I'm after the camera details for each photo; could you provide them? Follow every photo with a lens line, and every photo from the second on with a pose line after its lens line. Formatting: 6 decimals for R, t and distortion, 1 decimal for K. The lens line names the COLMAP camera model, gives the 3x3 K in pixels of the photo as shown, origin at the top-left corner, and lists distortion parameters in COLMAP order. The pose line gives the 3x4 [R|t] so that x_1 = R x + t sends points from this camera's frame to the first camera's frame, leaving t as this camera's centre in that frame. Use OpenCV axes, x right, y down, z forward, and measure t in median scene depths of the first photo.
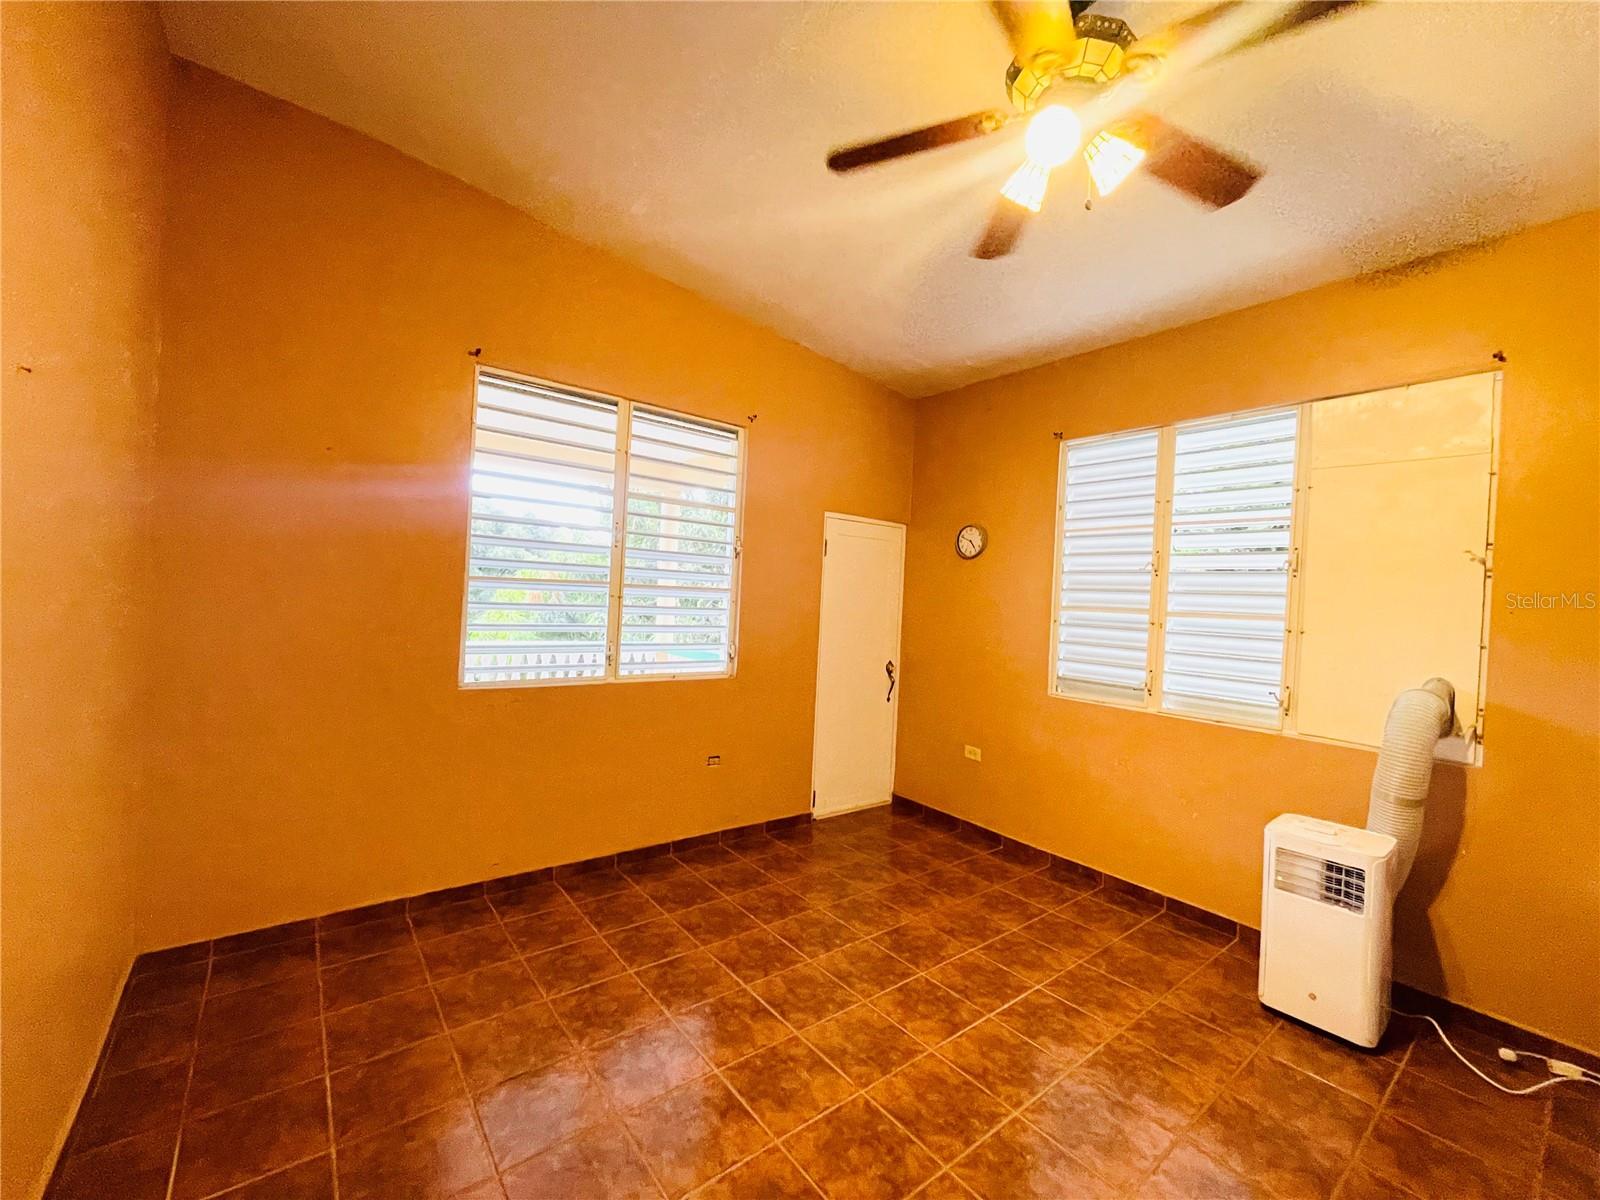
lens RADIAL K [[644.9, 0, 799.4], [0, 644.9, 598.1], [0, 0, 1]] dist [-0.012726, 0.000757]
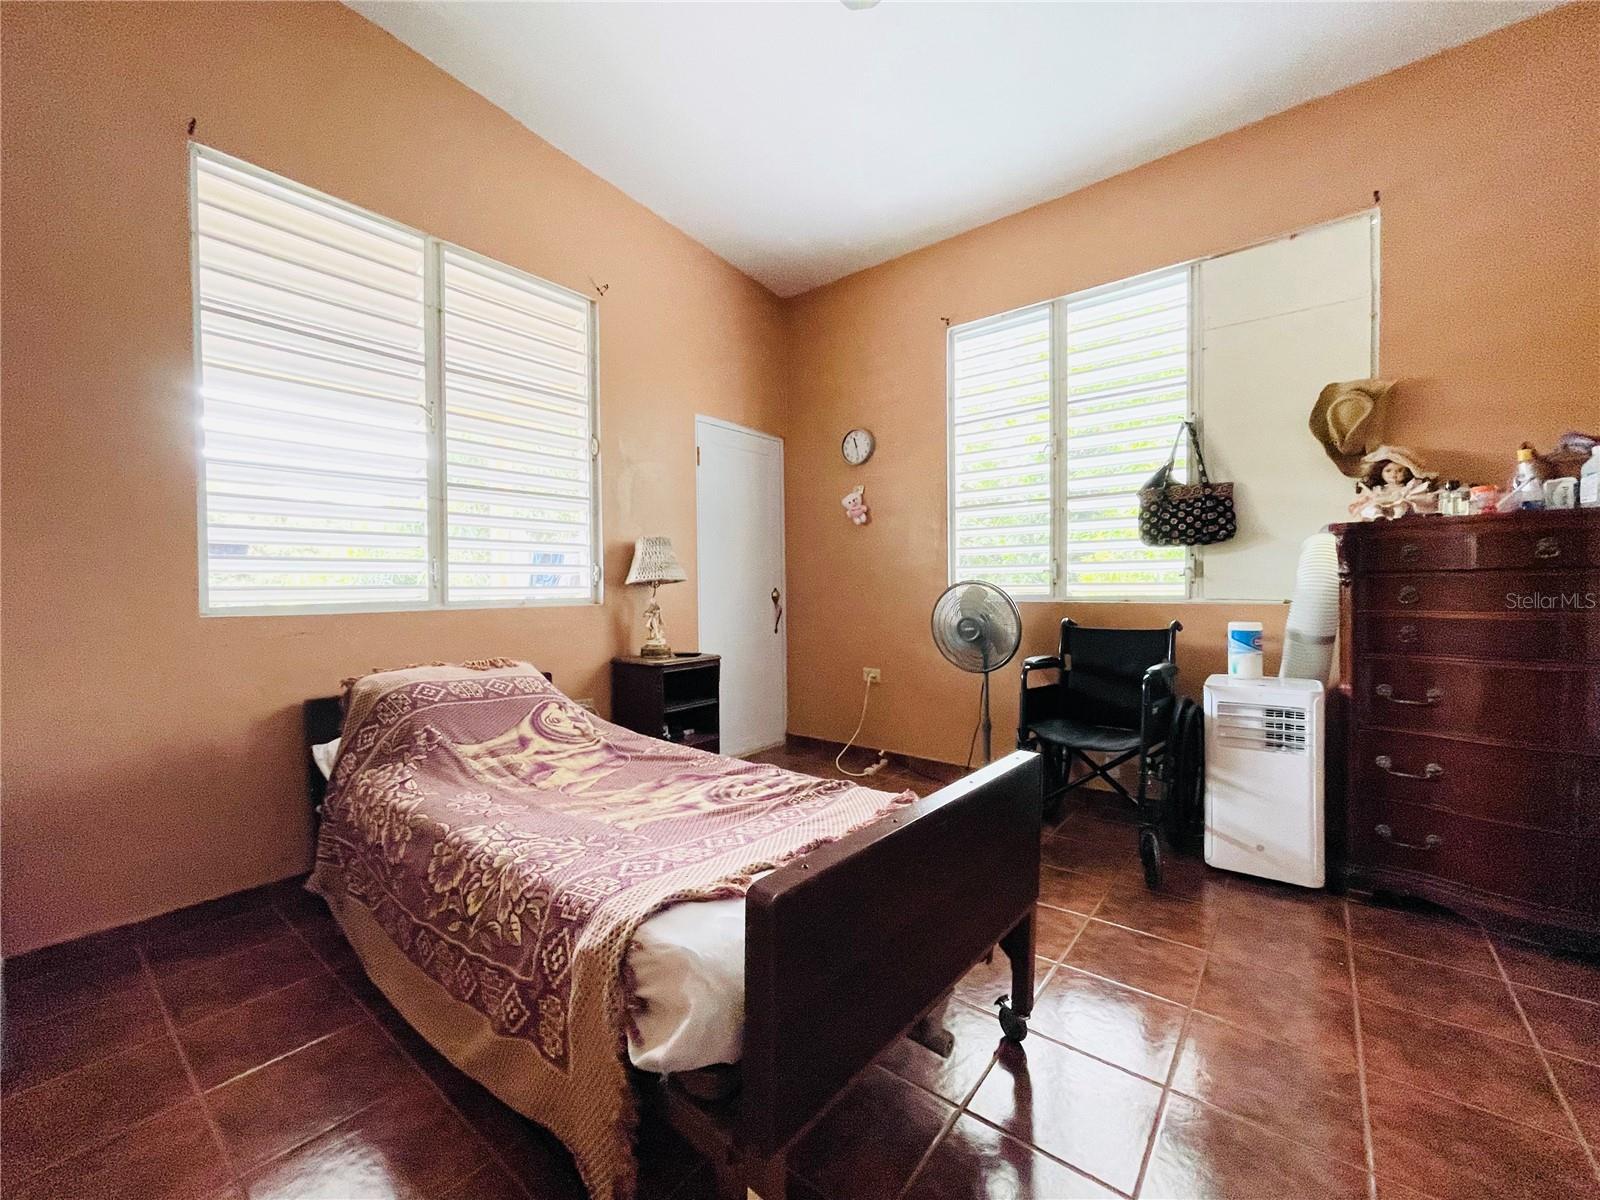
lens RADIAL K [[644.9, 0, 800.5], [0, 644.9, 598.3], [0, 0, 1]] dist [-0.012726, 0.000757]
pose [[0.970946, -0.061765, 0.231190, -0.056073], [0.057528, 0.998030, 0.025028, 0.146423], [-0.232281, -0.011001, 0.972587, 0.178428]]
